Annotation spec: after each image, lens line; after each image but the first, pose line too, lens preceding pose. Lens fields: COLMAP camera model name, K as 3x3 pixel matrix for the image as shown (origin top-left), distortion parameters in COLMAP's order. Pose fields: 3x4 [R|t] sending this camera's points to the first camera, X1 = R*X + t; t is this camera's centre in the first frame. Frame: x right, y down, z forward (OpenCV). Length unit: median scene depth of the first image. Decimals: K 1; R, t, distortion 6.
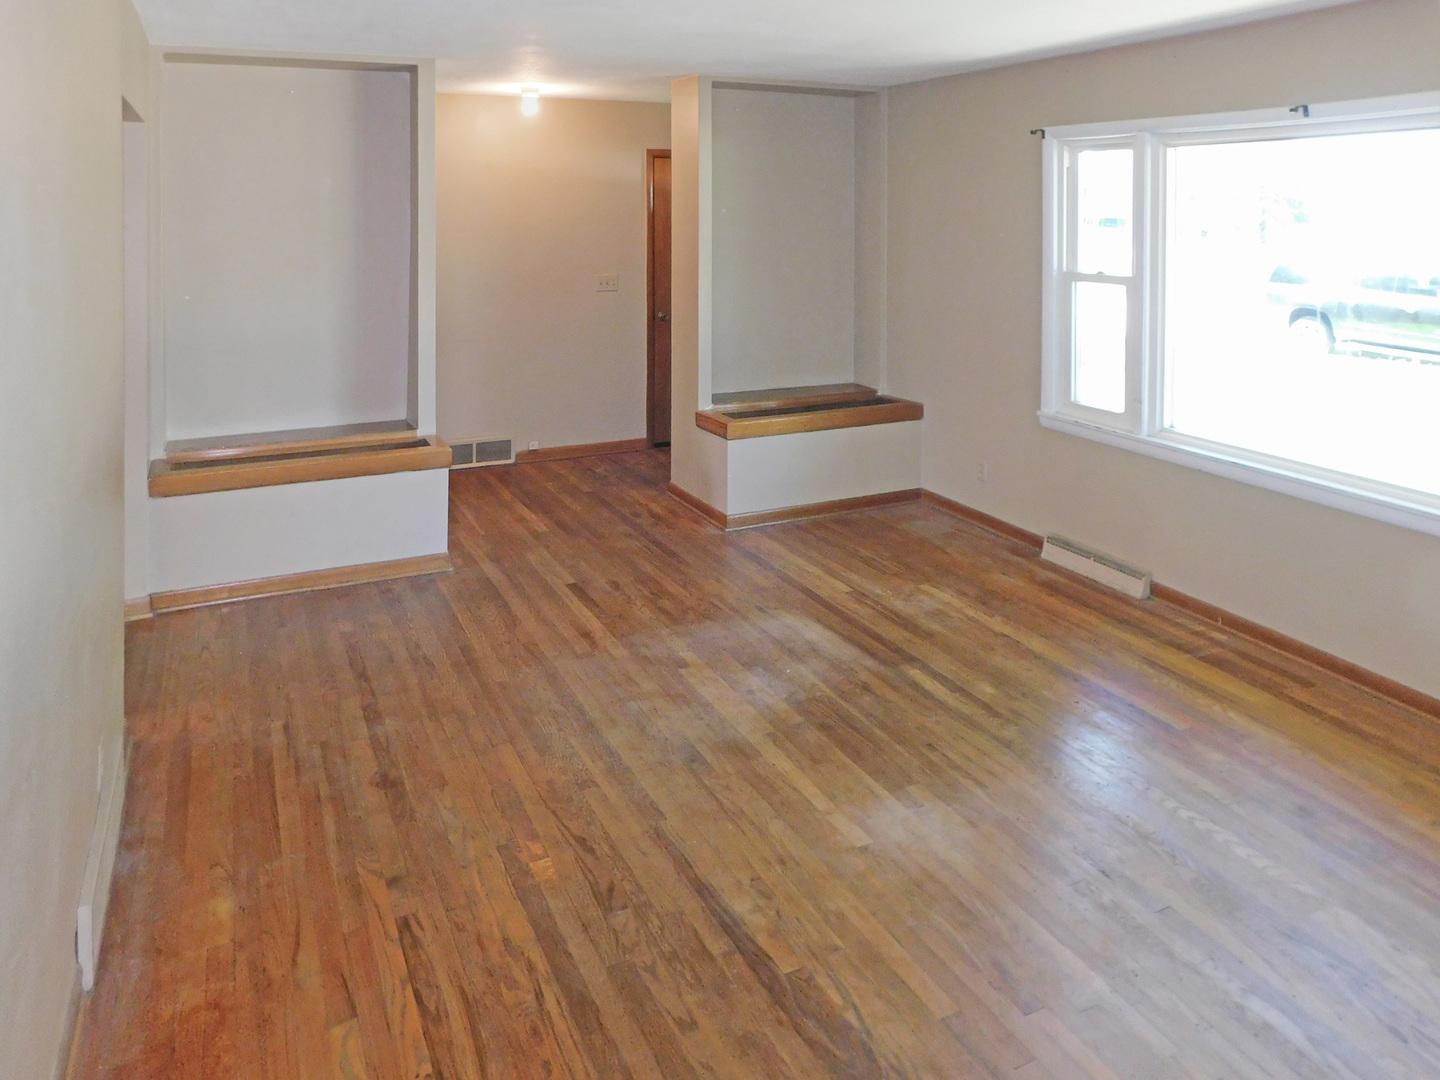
lens RADIAL K [[932.6, 0, 720.0], [0, 932.6, 540.0], [0, 0, 1]] dist [0.001198, 0.001126]
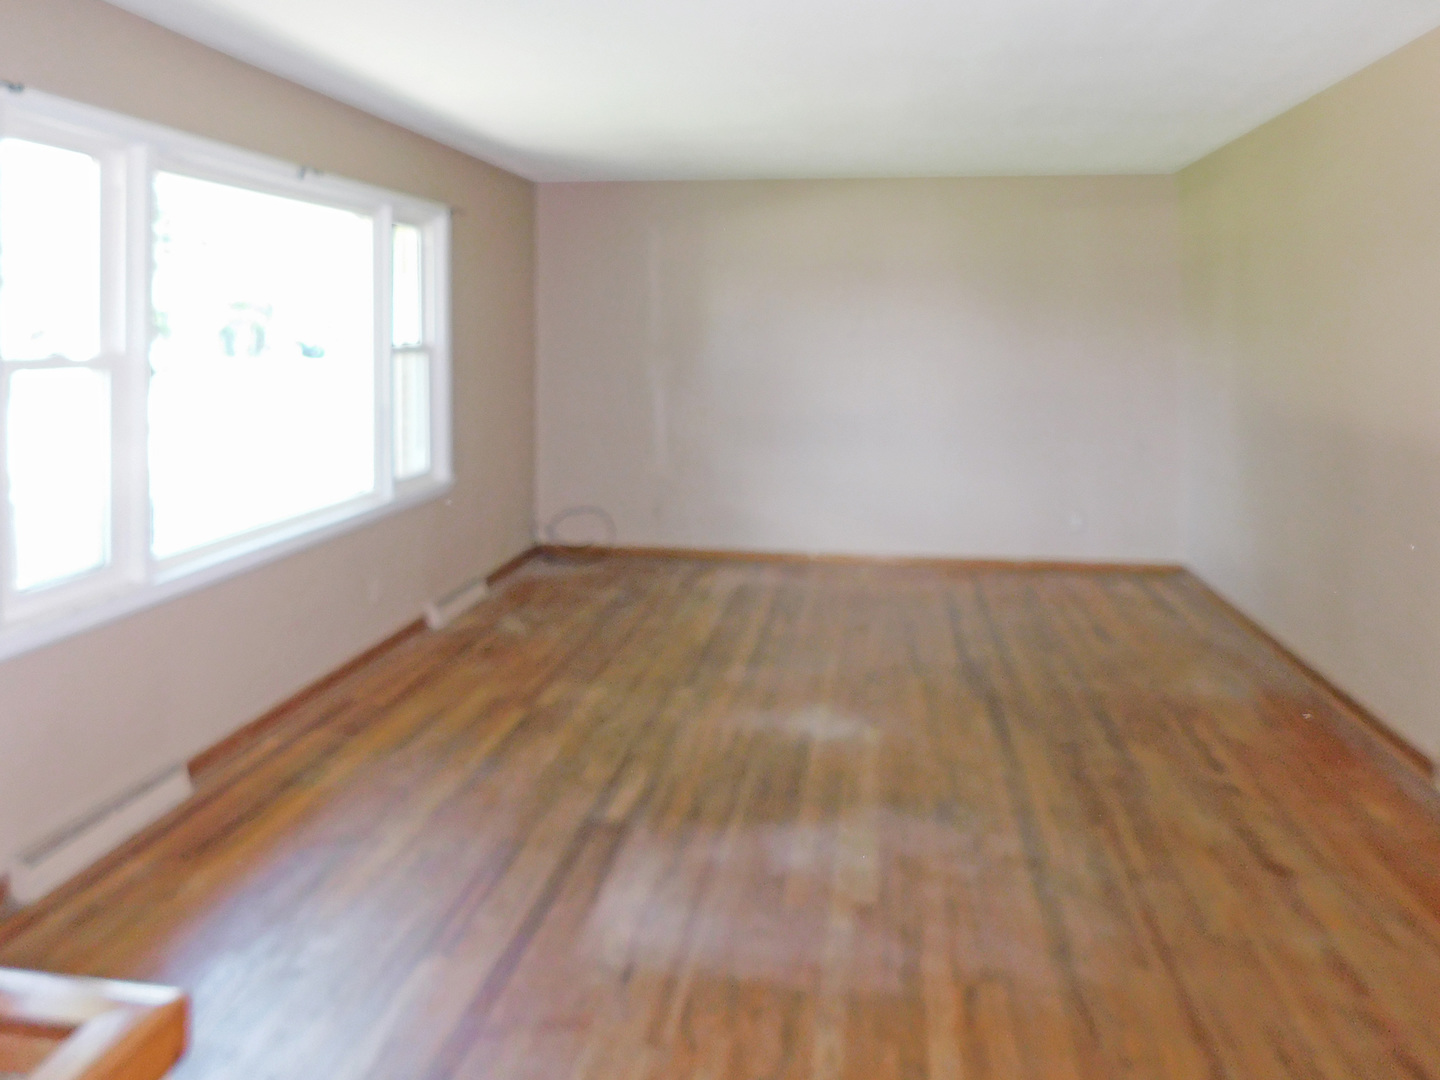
lens RADIAL K [[932.6, 0, 720.0], [0, 932.6, 540.0], [0, 0, 1]] dist [0.001198, 0.001126]
pose [[-0.800435, -0.147191, 0.581066, -0.332264], [0.184062, 0.862195, 0.471954, -0.467489], [-0.570460, 0.484721, -0.663039, 1.460069]]
